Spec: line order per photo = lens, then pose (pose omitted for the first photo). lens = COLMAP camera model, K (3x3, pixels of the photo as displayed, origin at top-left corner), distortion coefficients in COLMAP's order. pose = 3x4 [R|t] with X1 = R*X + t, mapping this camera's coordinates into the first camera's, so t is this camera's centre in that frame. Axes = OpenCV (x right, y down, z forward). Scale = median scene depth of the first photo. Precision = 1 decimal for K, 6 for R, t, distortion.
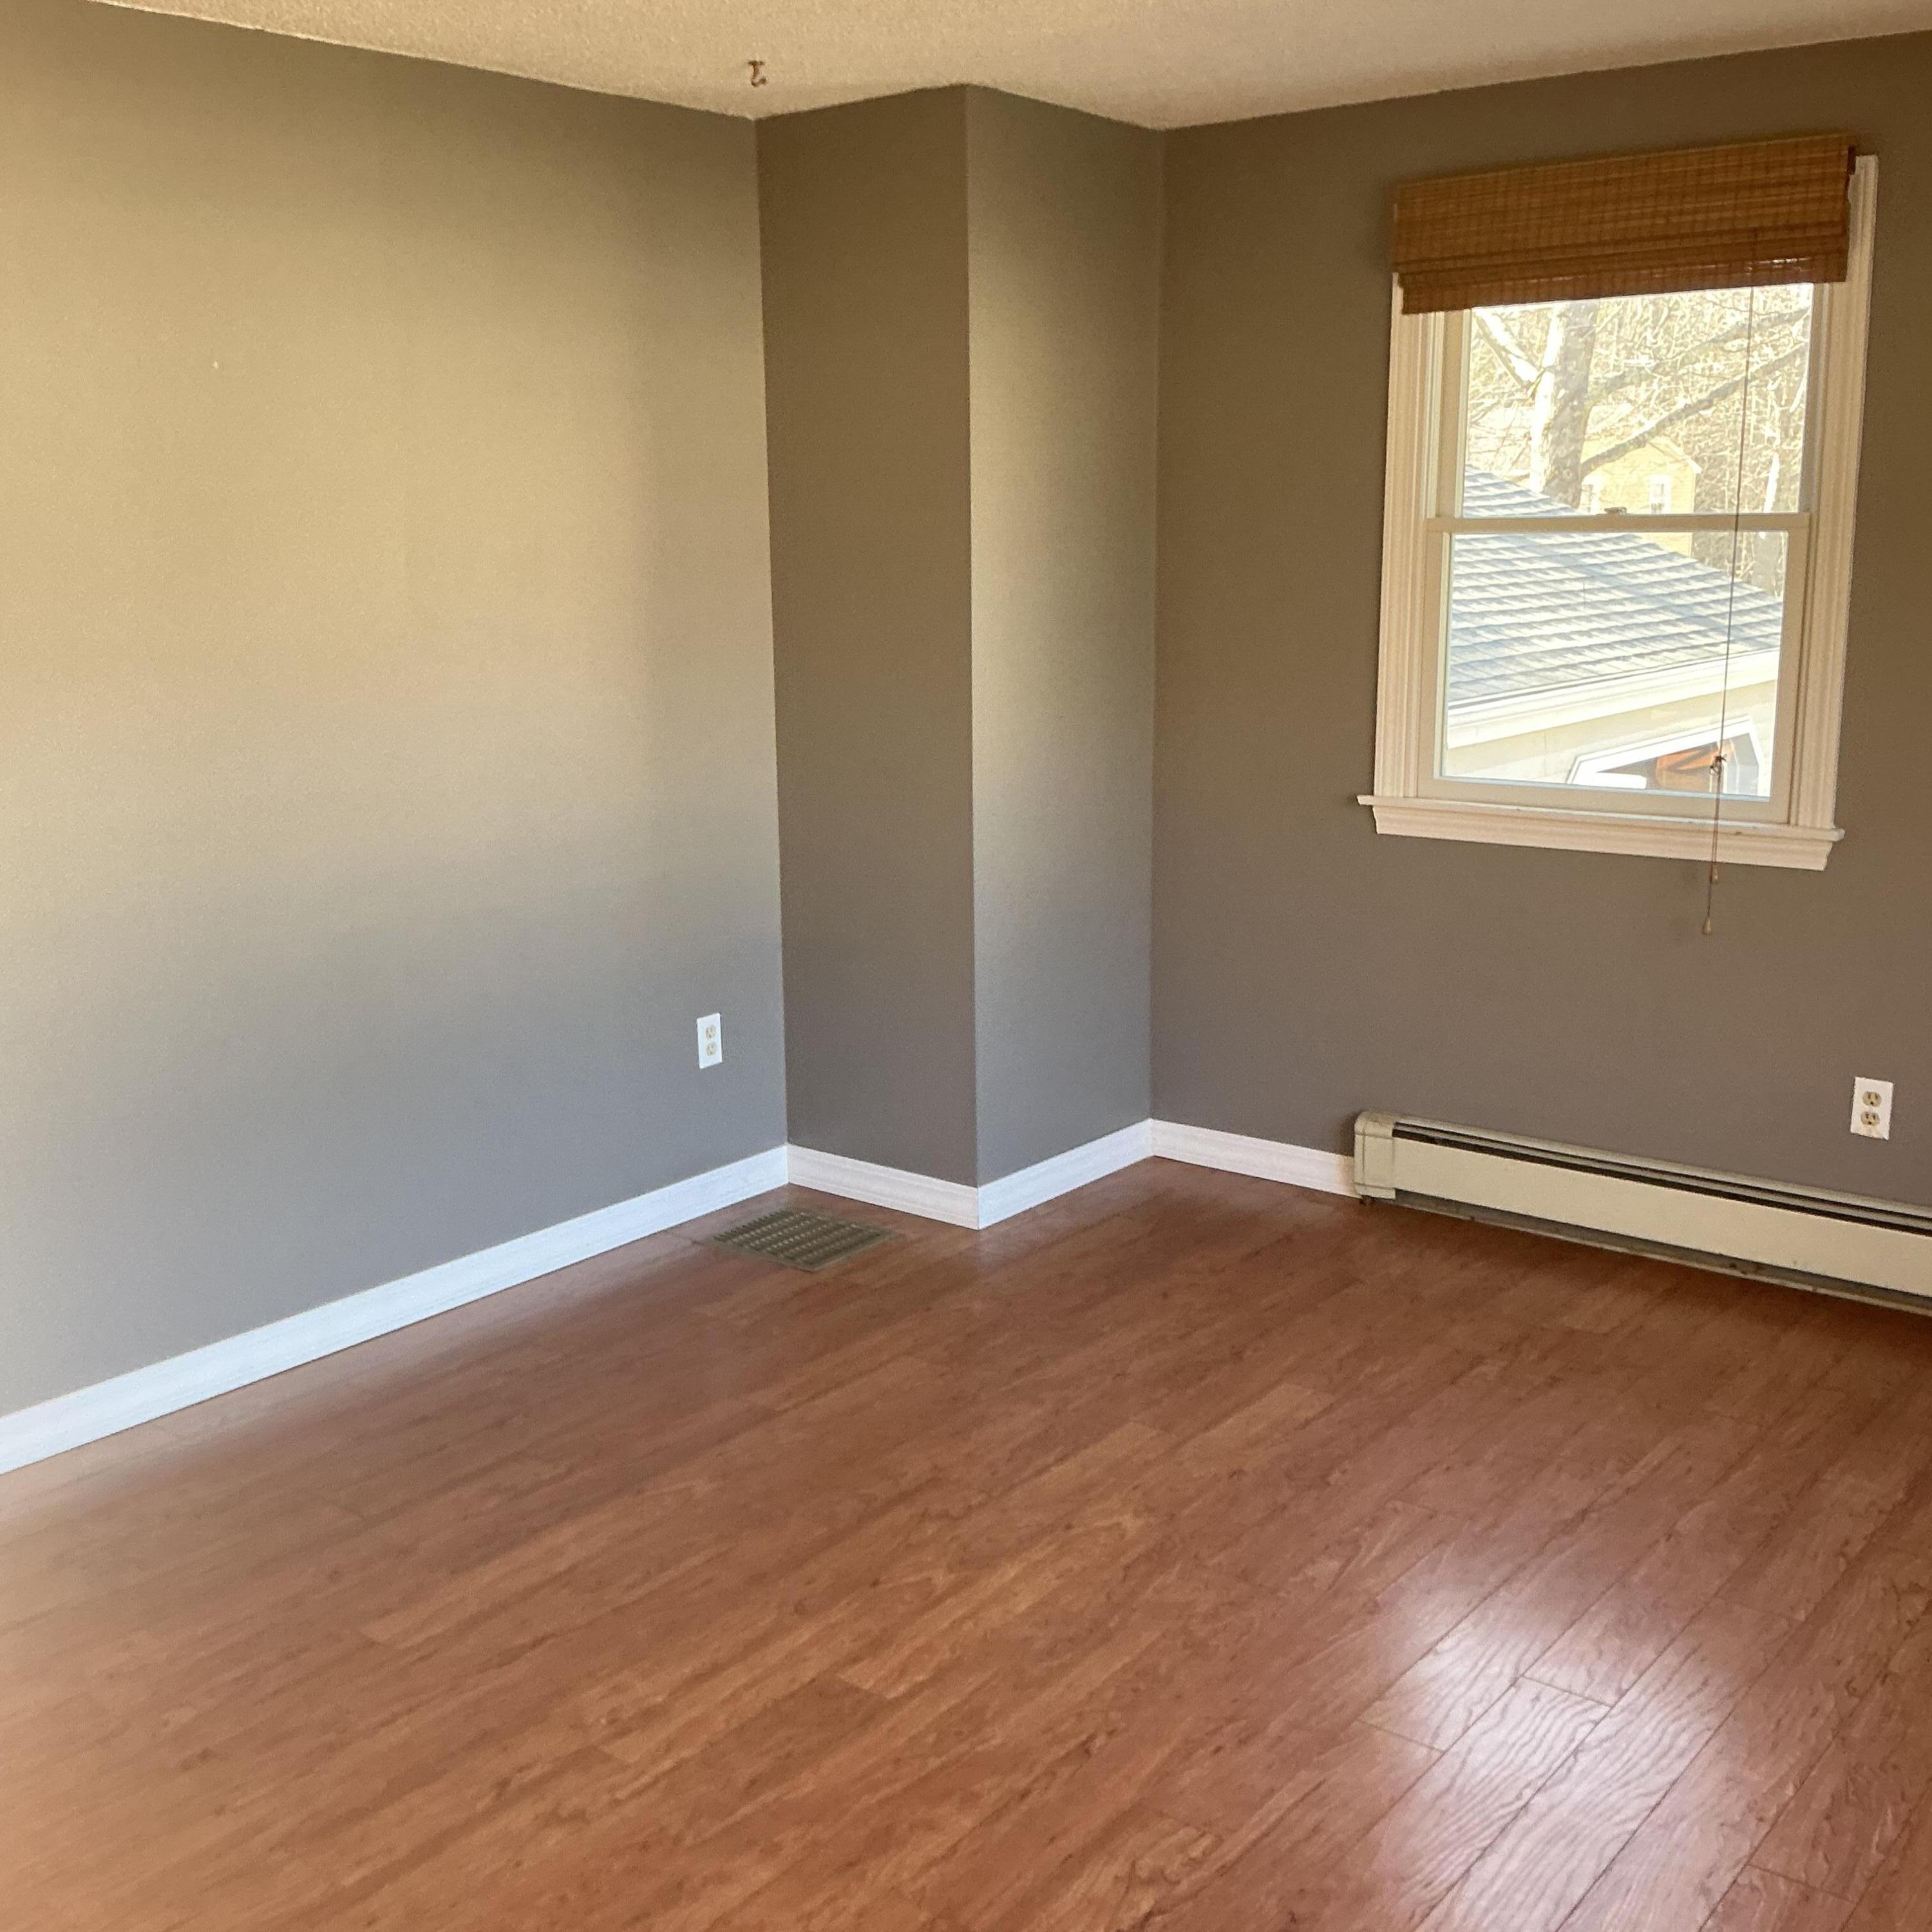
lens RADIAL K [[2132.8, 0, 961.9], [0, 2132.8, 962.9], [0, 0, 1]] dist [0.154711, -0.343171]
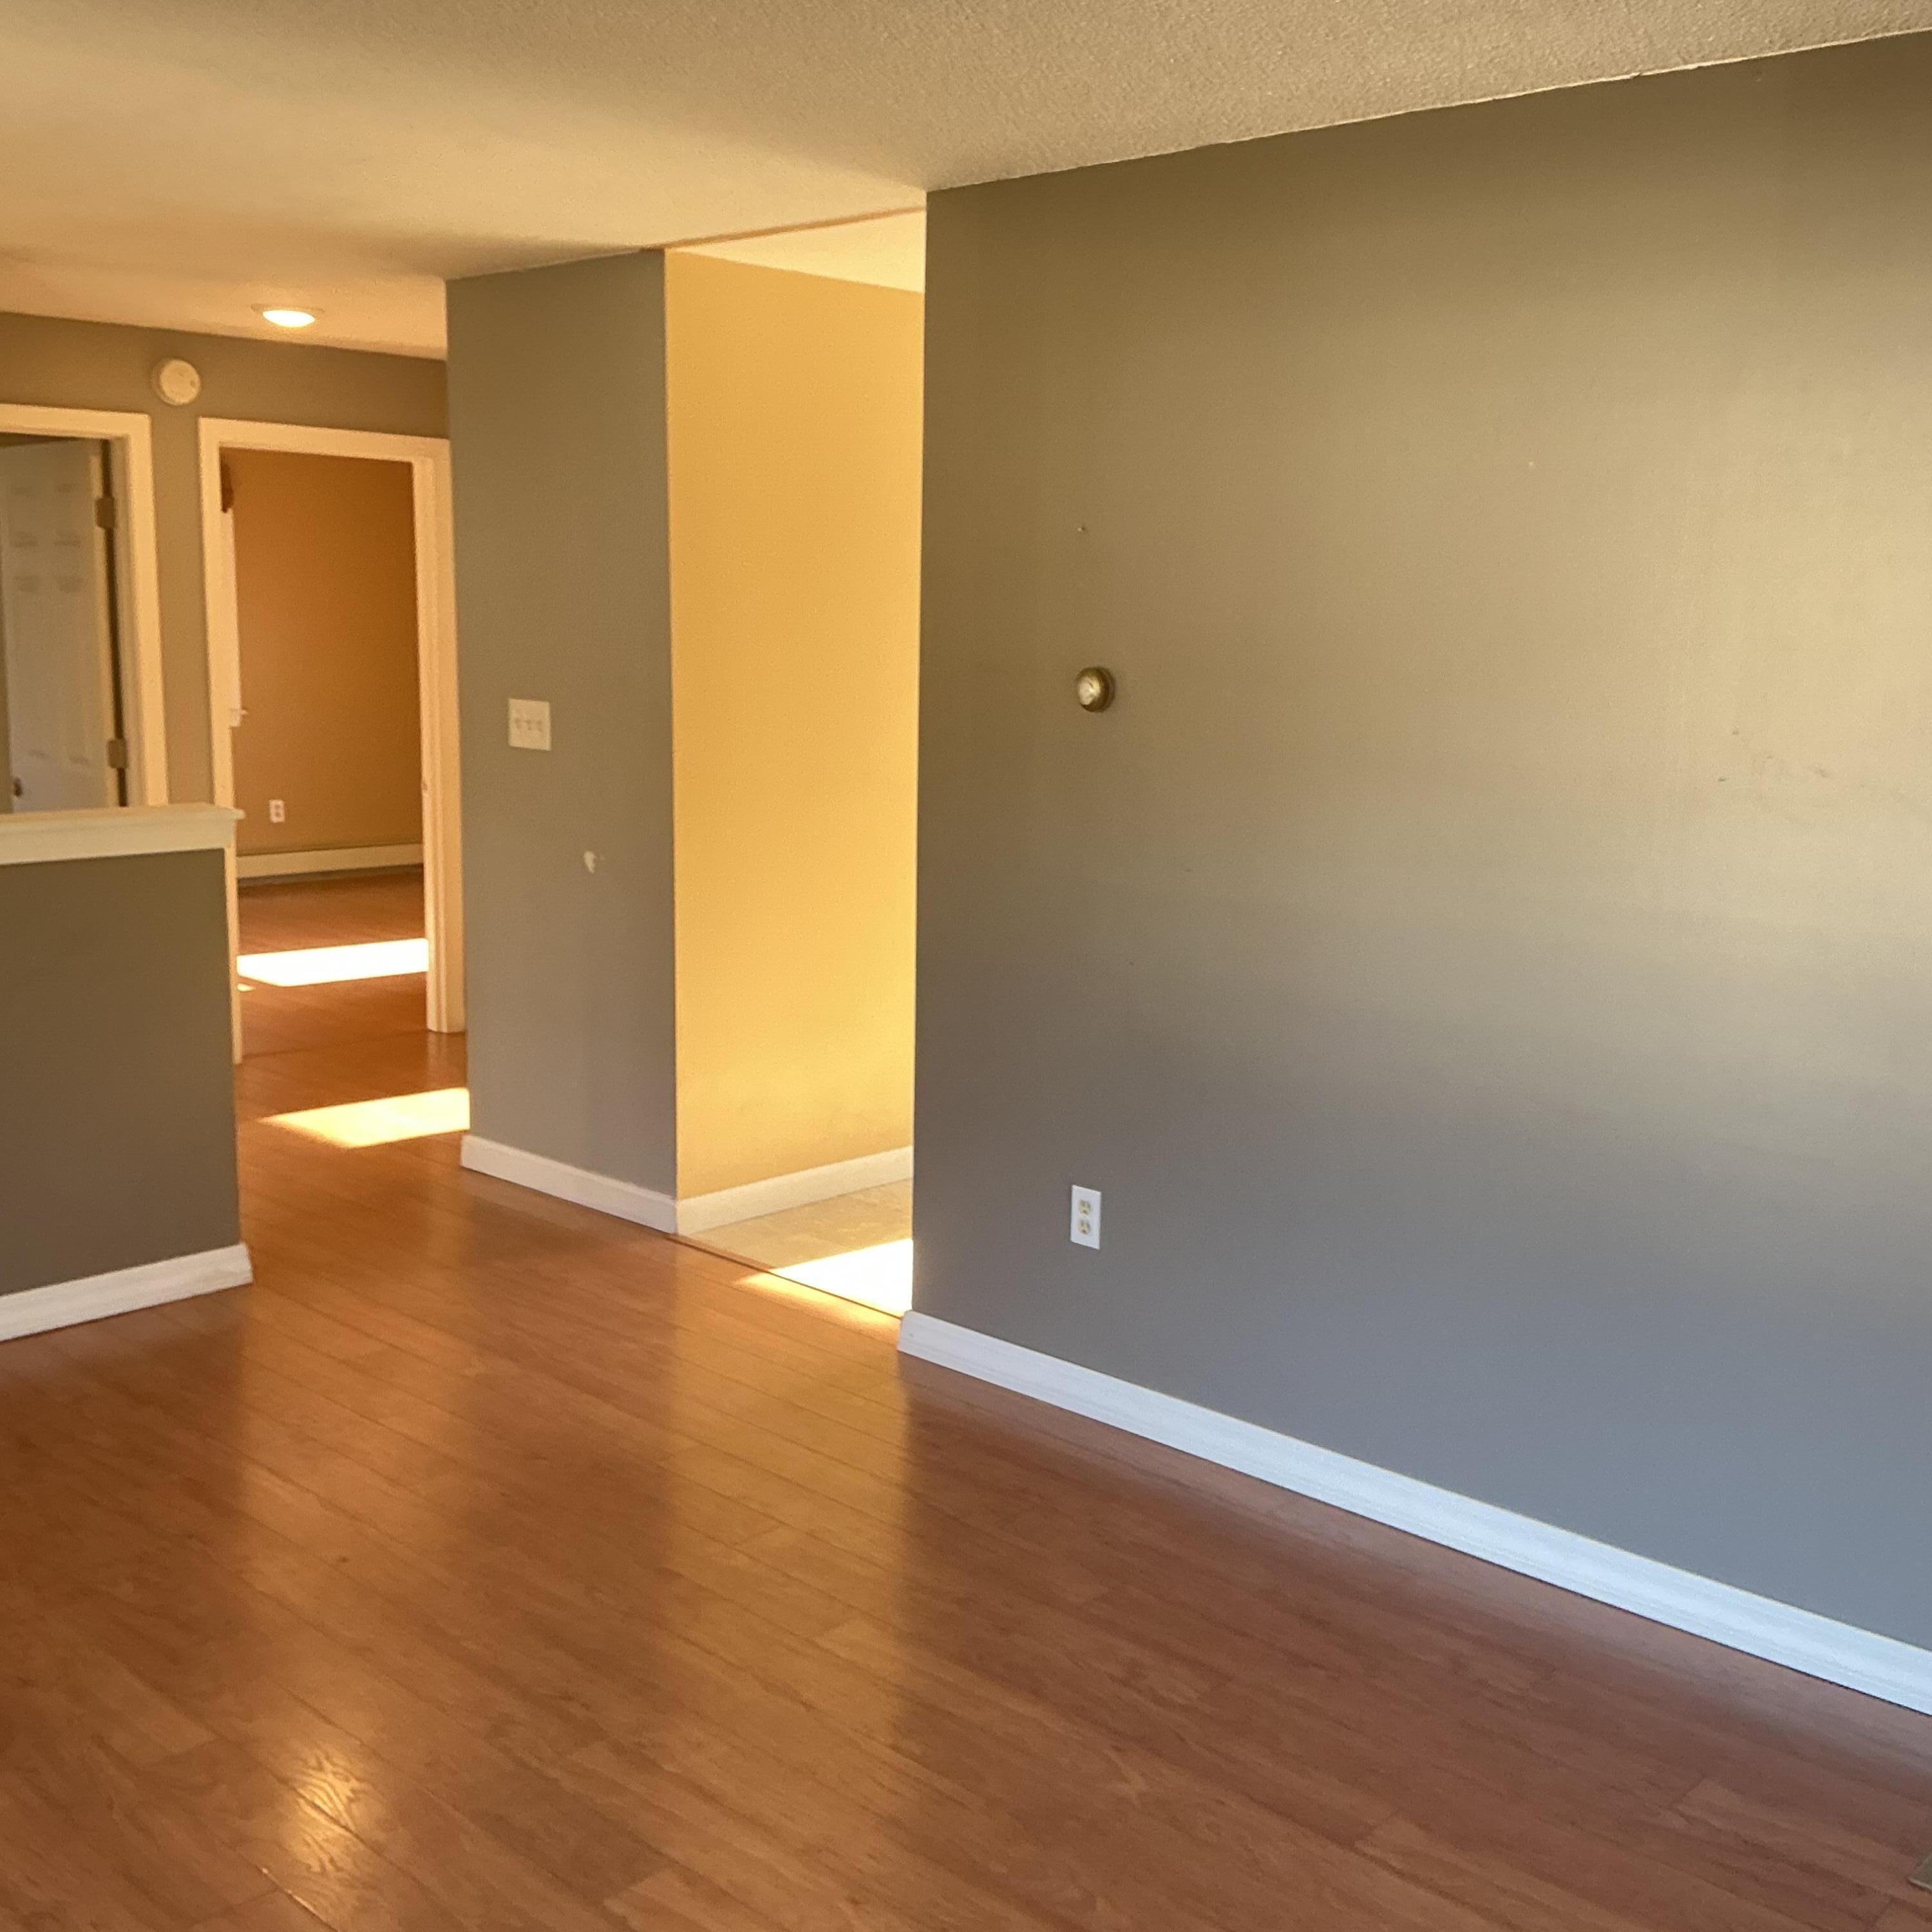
lens RADIAL K [[2132.8, 0, 961.9], [0, 2132.8, 962.9], [0, 0, 1]] dist [0.154711, -0.343171]
pose [[-0.091214, 0.172377, -0.980799, 0.547296], [-0.220710, 0.956910, 0.188704, -0.171751], [0.971065, 0.233685, -0.049238, 0.764340]]
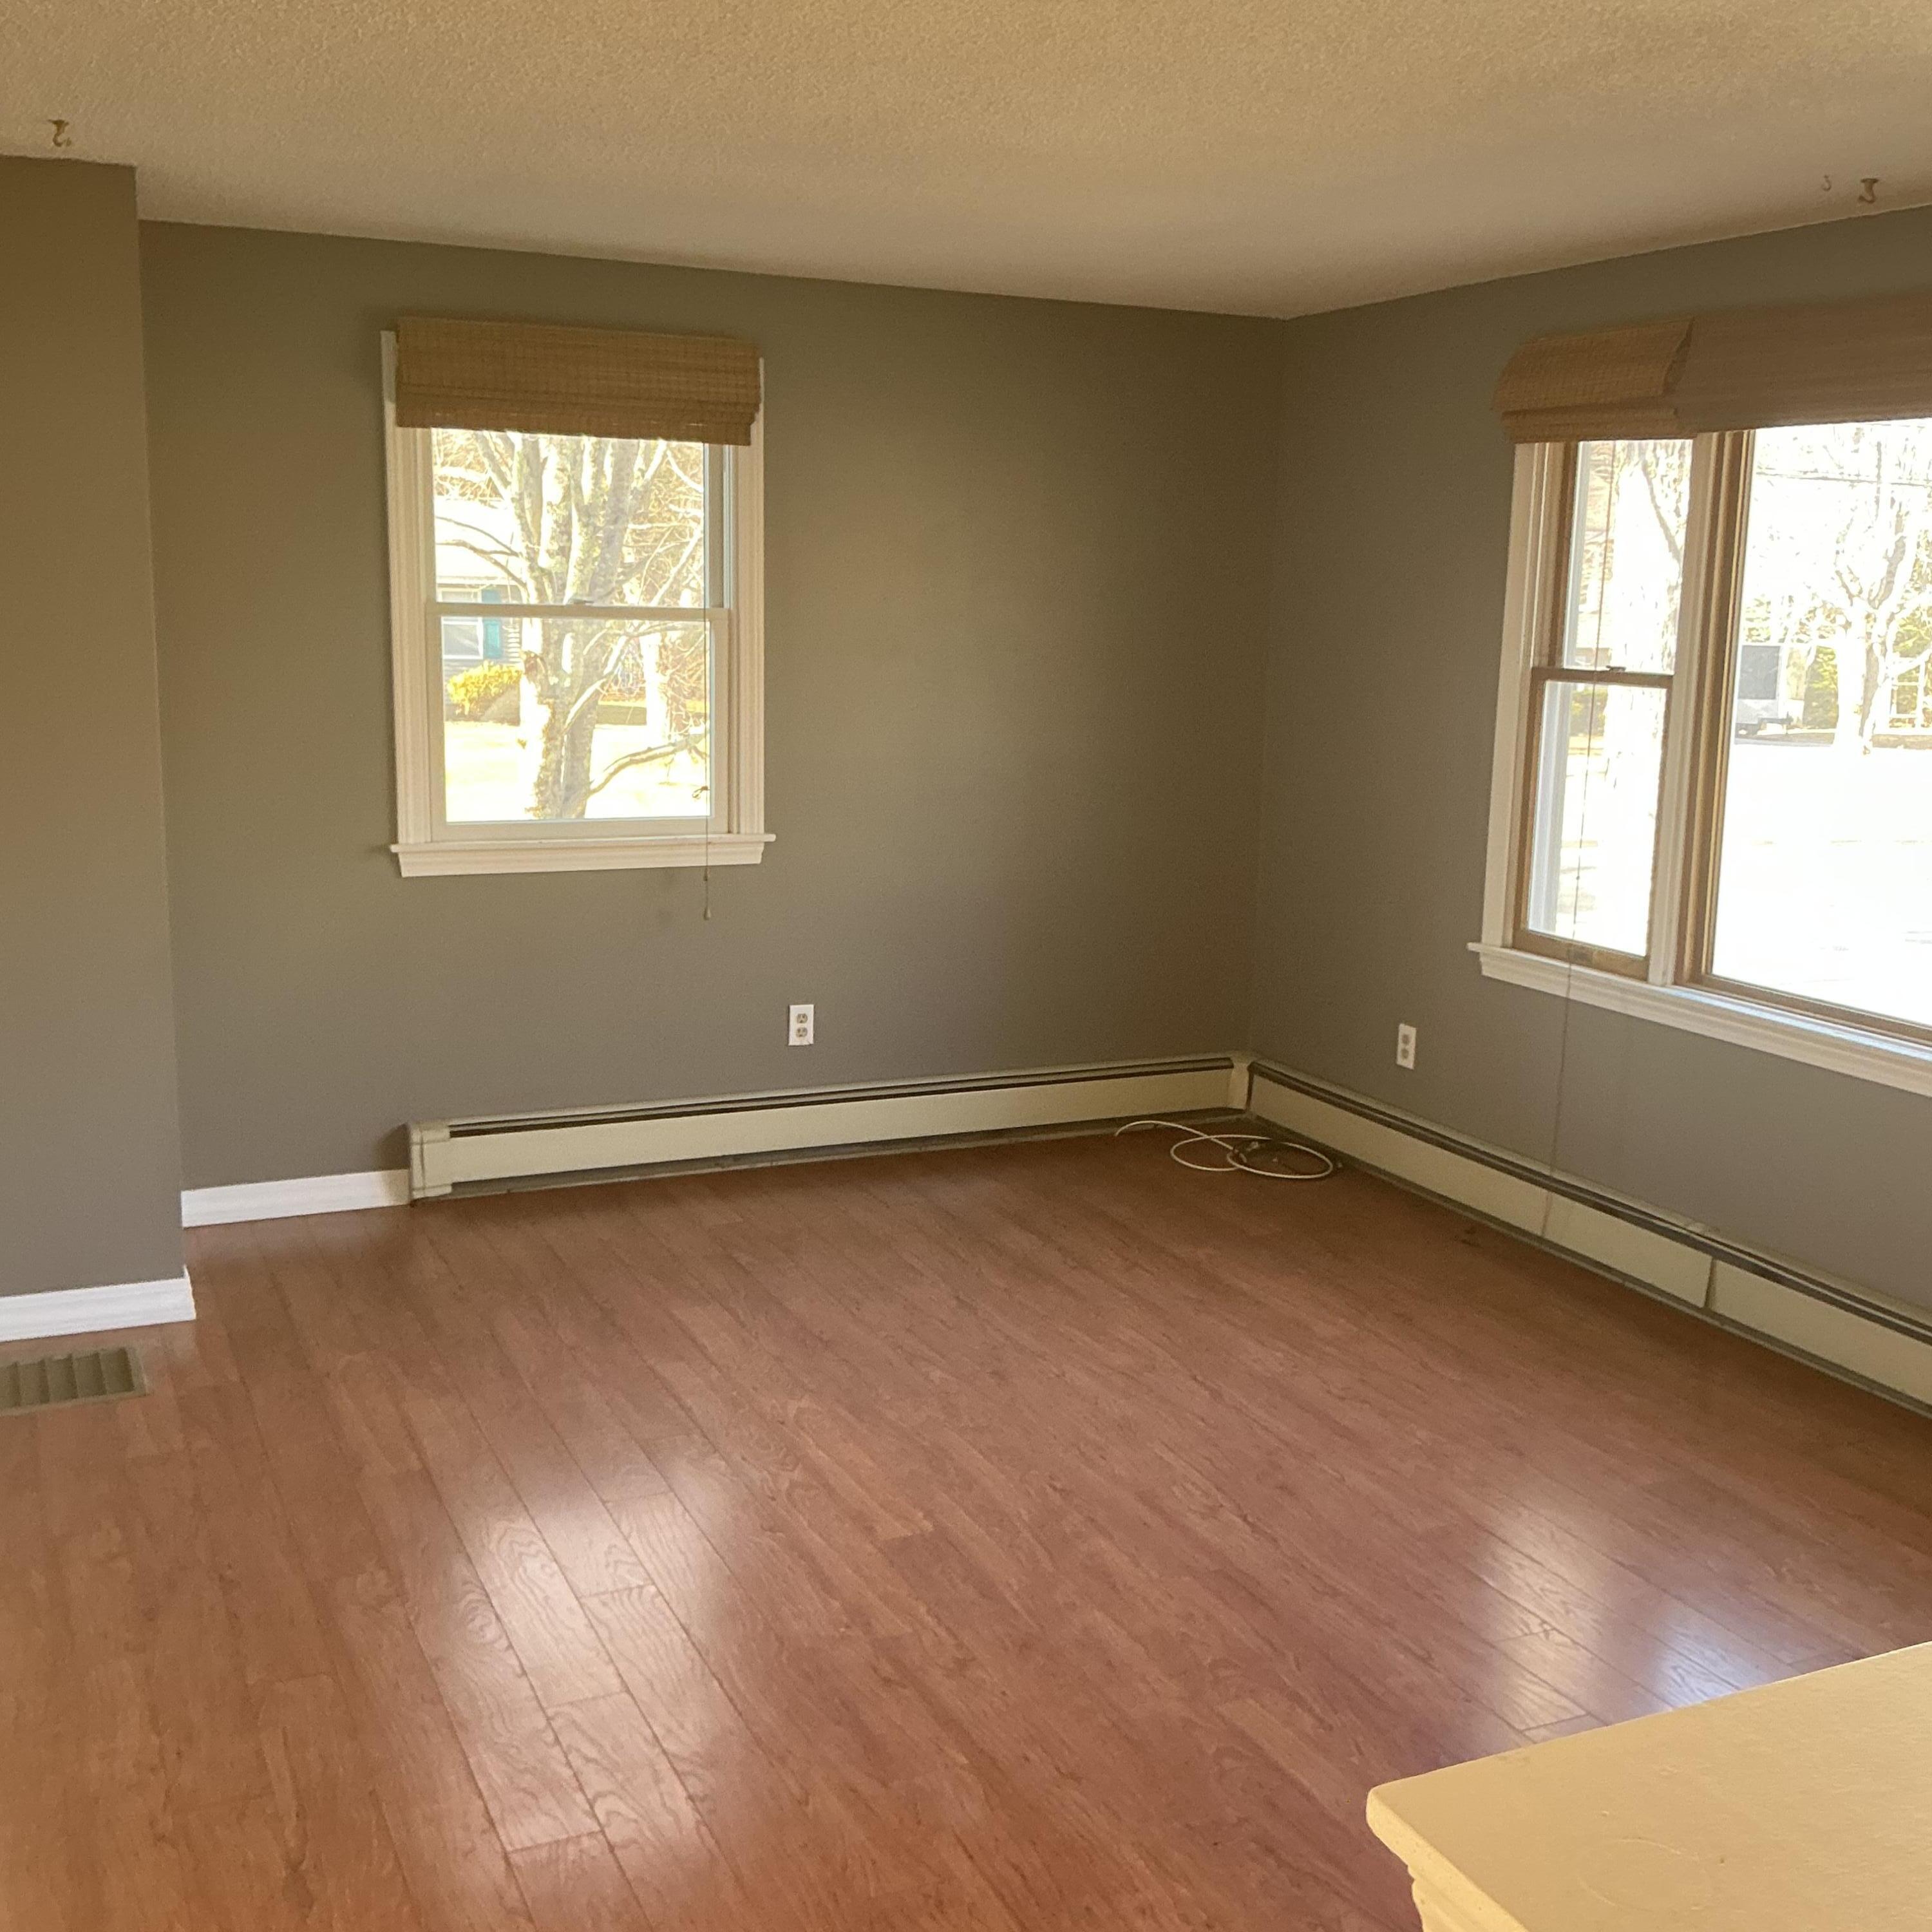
lens RADIAL K [[2132.8, 0, 961.9], [0, 2132.8, 962.9], [0, 0, 1]] dist [0.154711, -0.343171]
pose [[0.459127, -0.134795, 0.878085, -0.767832], [0.157851, 0.985071, 0.068683, -0.053709], [-0.874234, 0.107073, 0.473551, 0.238081]]
